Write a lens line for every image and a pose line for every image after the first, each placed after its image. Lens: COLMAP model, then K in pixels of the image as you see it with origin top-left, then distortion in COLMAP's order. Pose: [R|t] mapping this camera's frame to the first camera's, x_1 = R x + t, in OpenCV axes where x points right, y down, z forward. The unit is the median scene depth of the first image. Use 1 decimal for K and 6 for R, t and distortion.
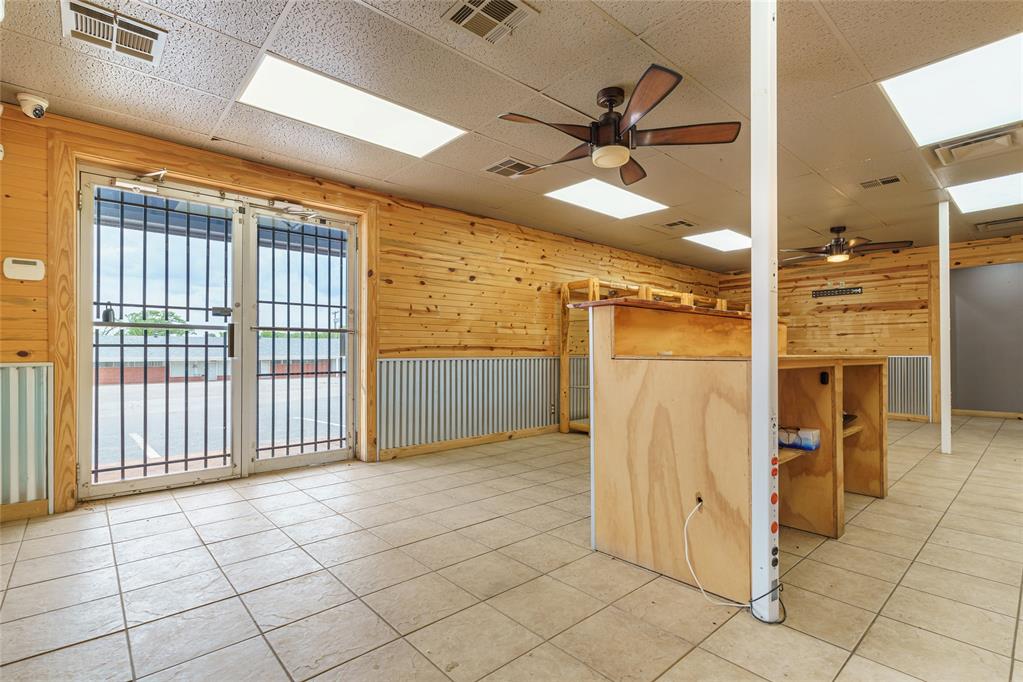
lens RADIAL K [[476.0, 0, 511.4], [0, 476.0, 342.9], [0, 0, 1]] dist [0.004272, 0.000295]
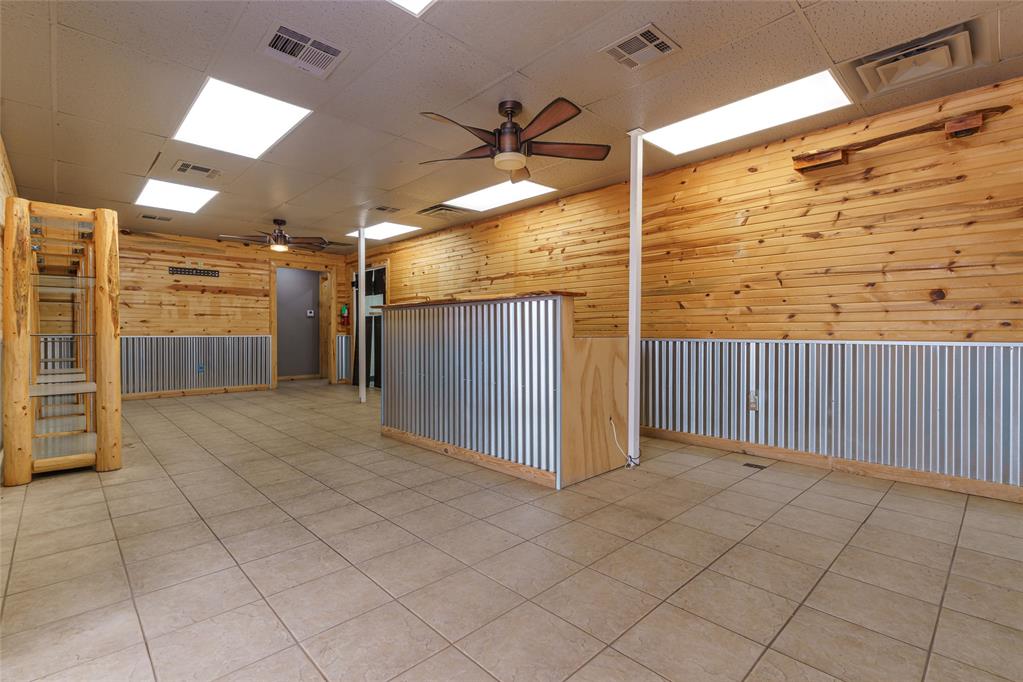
lens RADIAL K [[476.0, 0, 517.1], [0, 476.0, 340.1], [0, 0, 1]] dist [0.004272, 0.000295]
pose [[-0.035620, -0.013994, 0.999267, -0.361570], [-0.020048, 0.999711, 0.013285, 0.009308], [-0.999164, -0.019560, -0.035891, 0.394637]]
